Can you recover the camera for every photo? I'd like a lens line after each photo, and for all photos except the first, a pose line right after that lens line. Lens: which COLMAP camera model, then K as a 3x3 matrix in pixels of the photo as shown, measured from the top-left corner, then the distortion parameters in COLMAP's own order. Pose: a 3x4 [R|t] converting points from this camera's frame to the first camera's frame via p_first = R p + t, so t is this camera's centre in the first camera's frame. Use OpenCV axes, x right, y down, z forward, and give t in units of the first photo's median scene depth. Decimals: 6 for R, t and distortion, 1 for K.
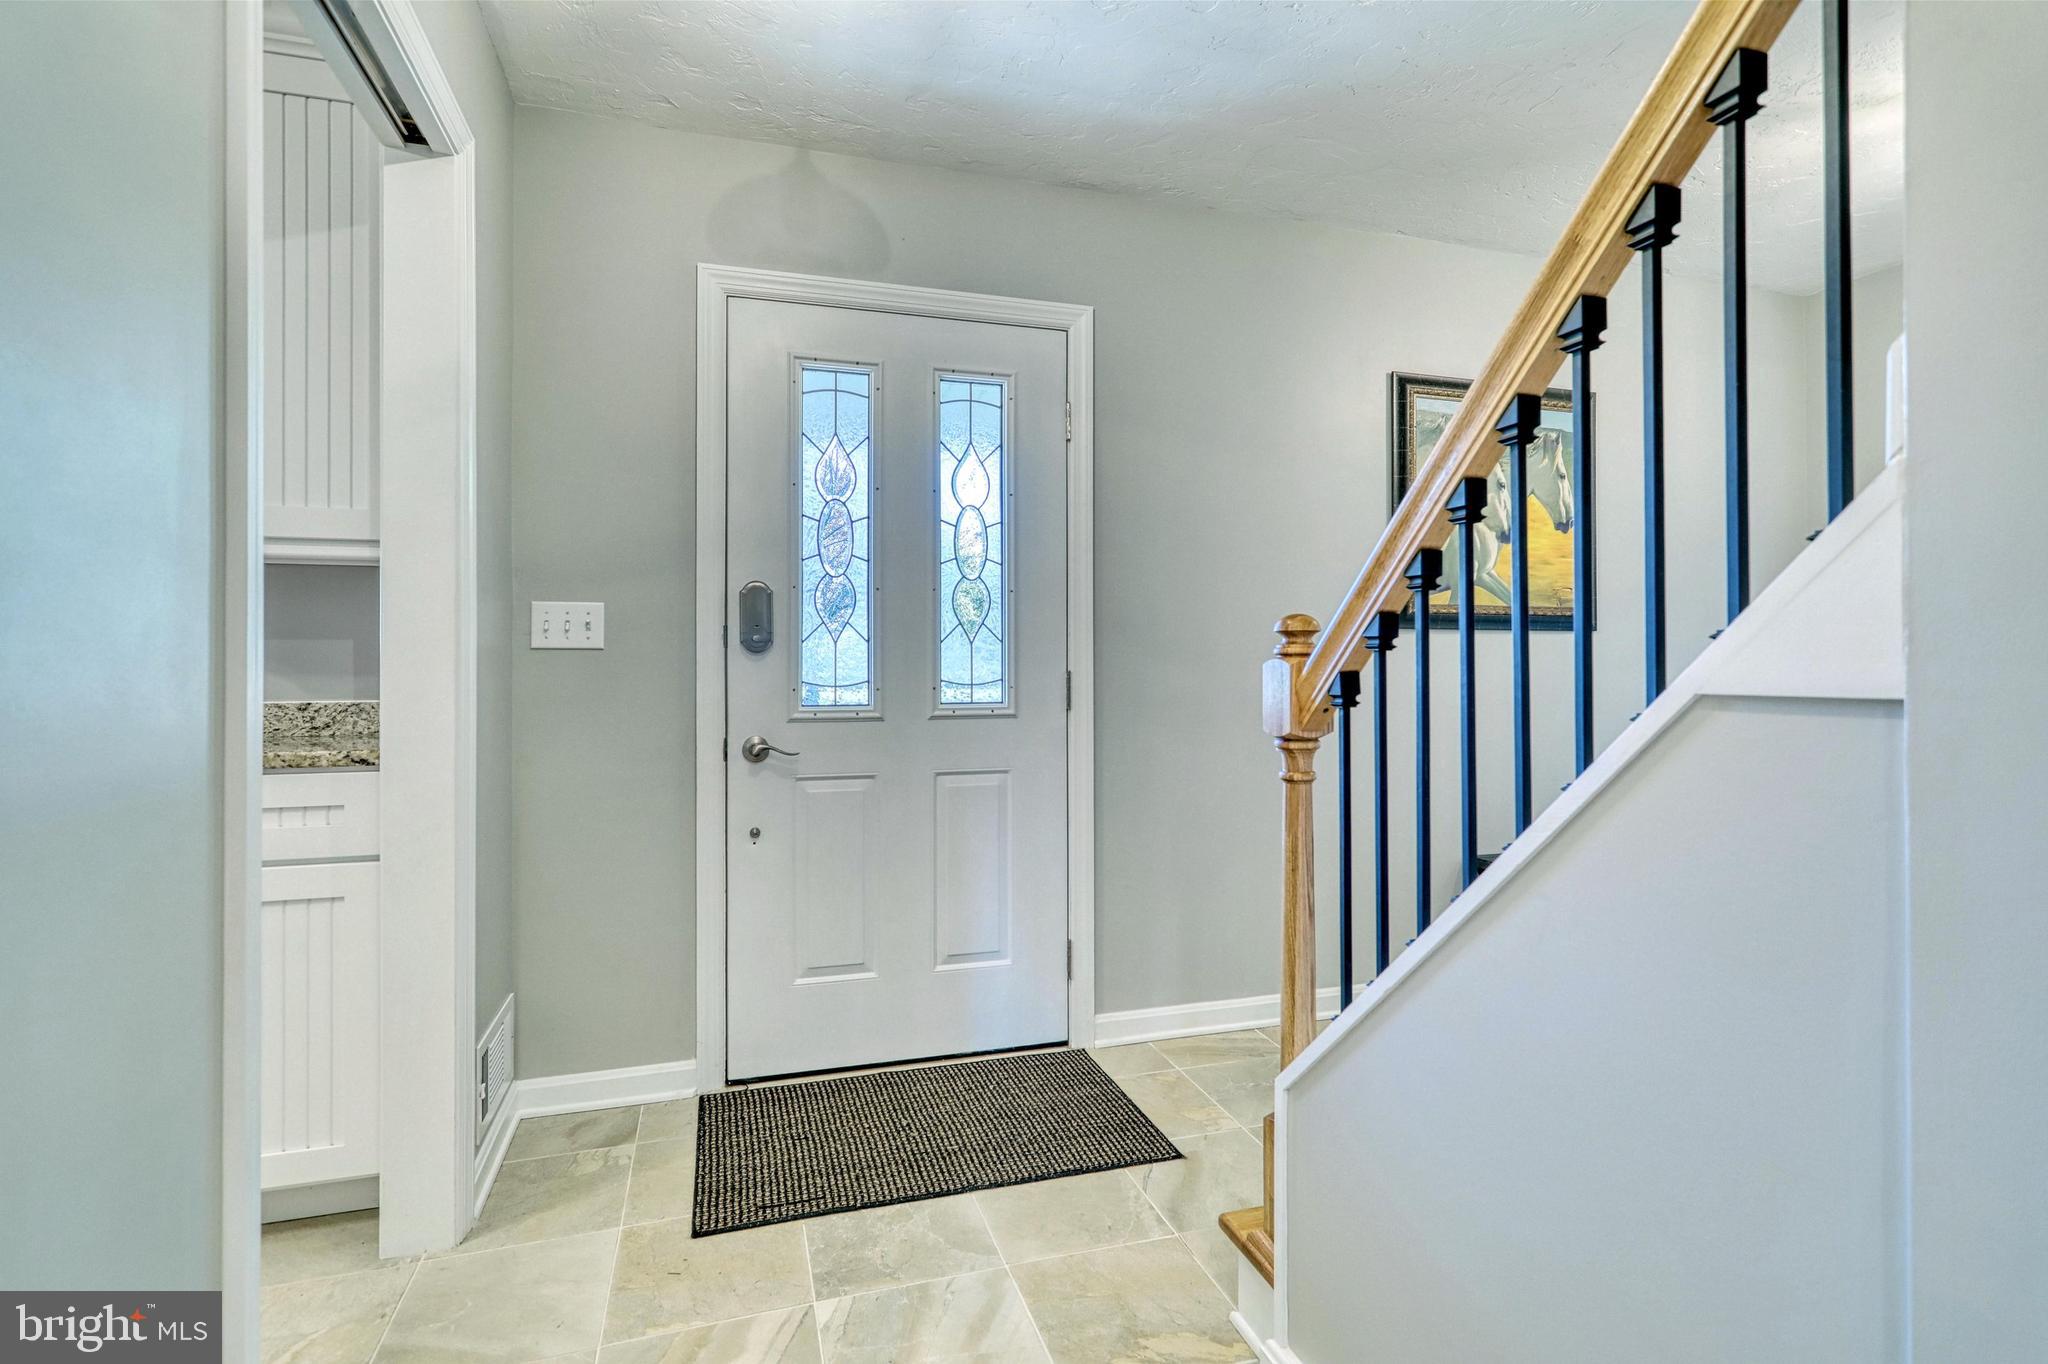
lens RADIAL K [[963.1, 0, 1023.5], [0, 963.1, 685.3], [0, 0, 1]] dist [-0.002075, 0.002821]
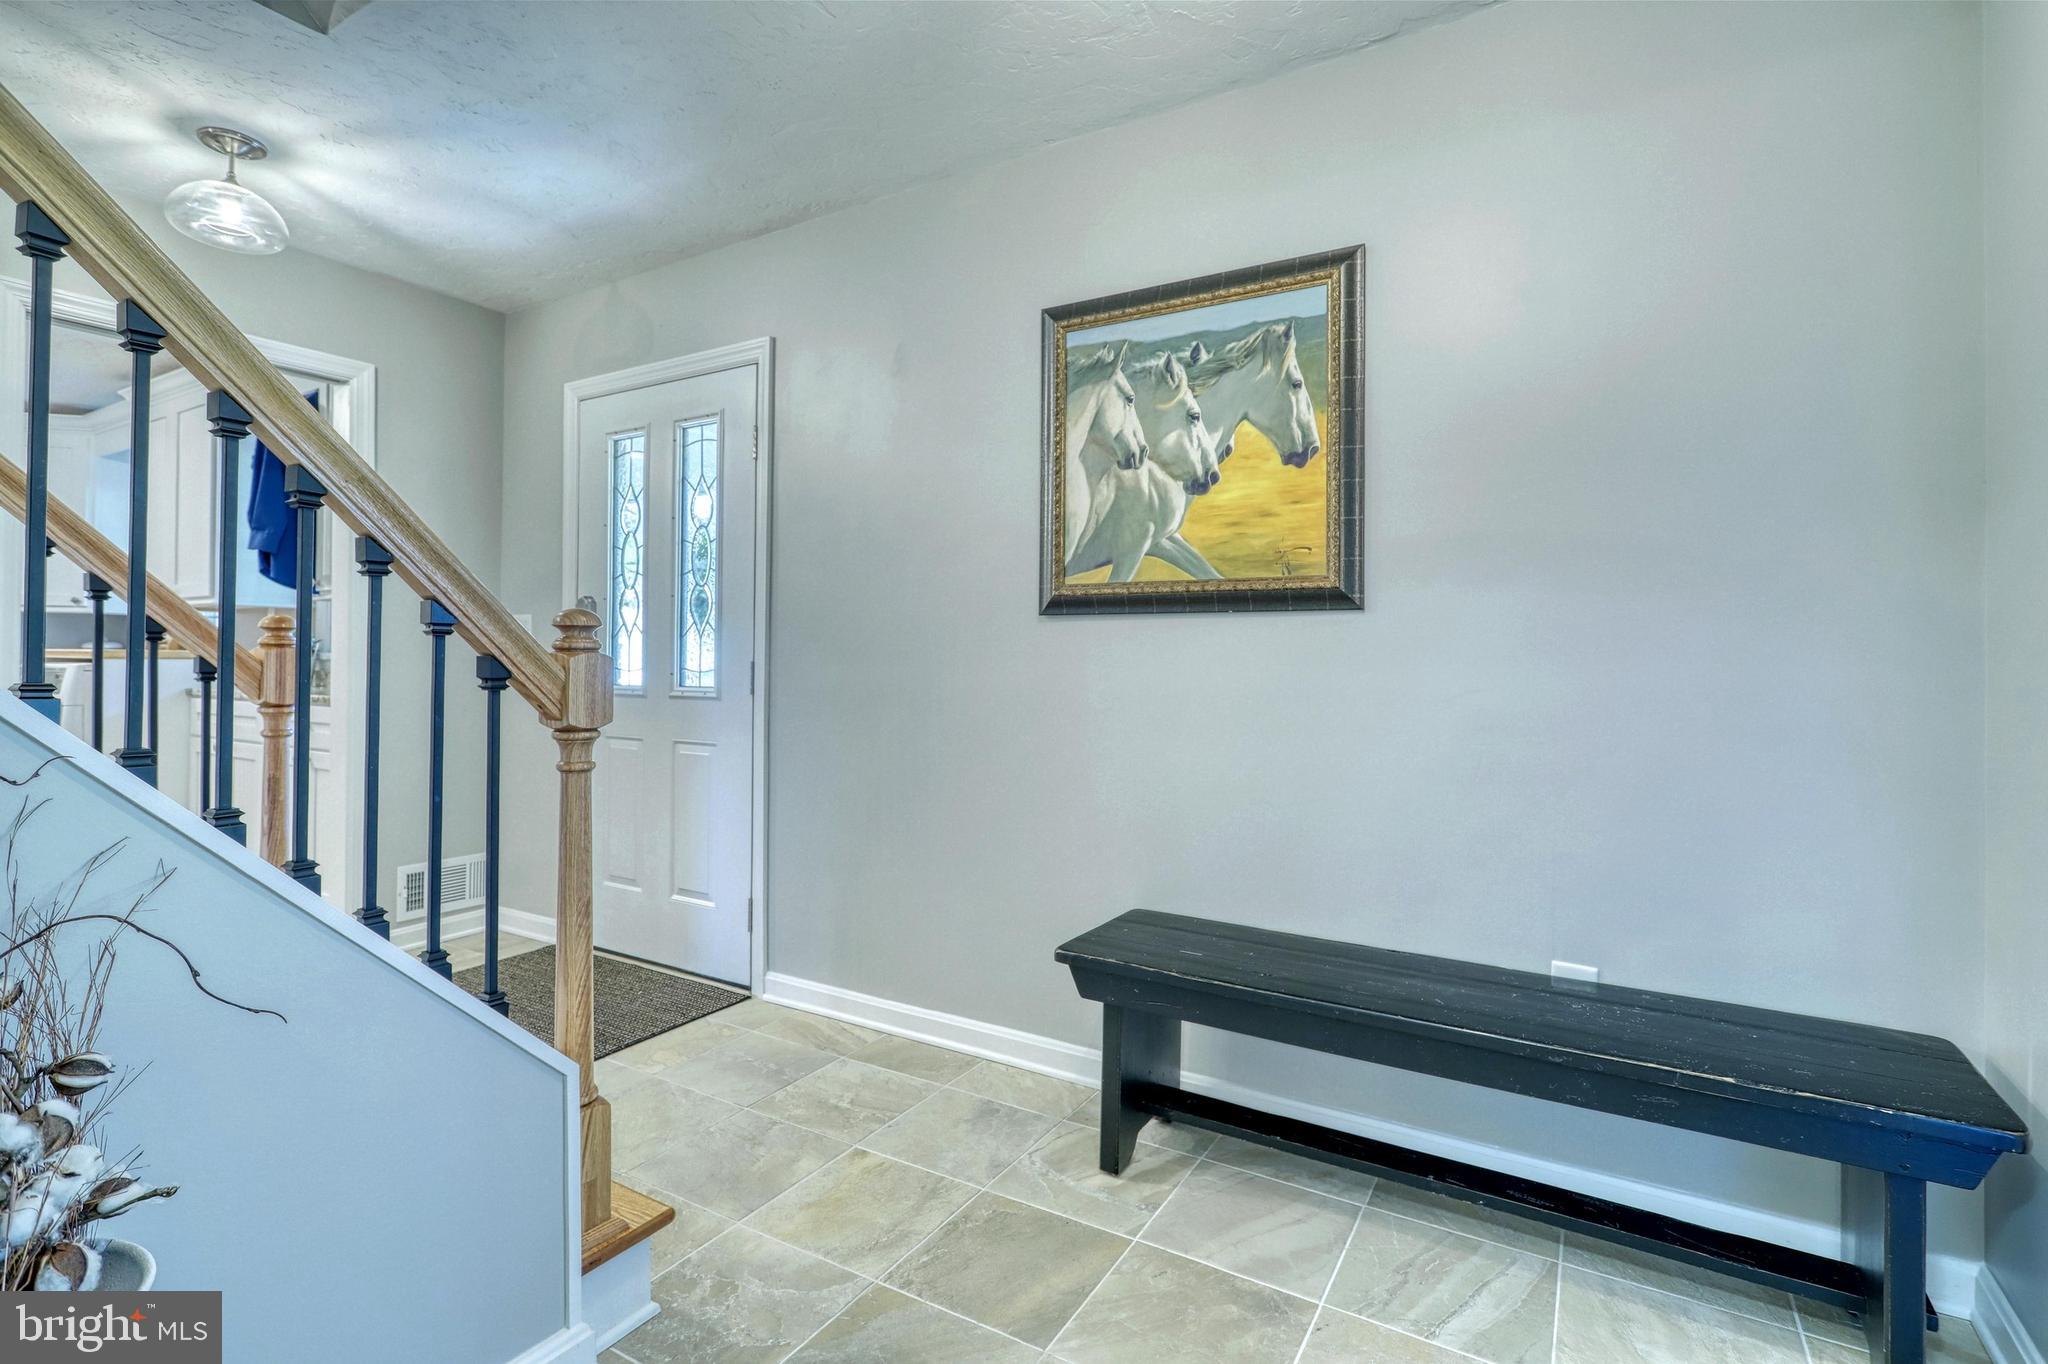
lens RADIAL K [[963.1, 0, 998.7], [0, 963.1, 640.2], [0, 0, 1]] dist [-0.002075, 0.002821]
pose [[0.670296, 0.000890, -0.742094, 1.091271], [-0.004172, 0.999988, -0.002568, -0.038807], [0.742082, 0.004817, 0.670291, 0.454924]]
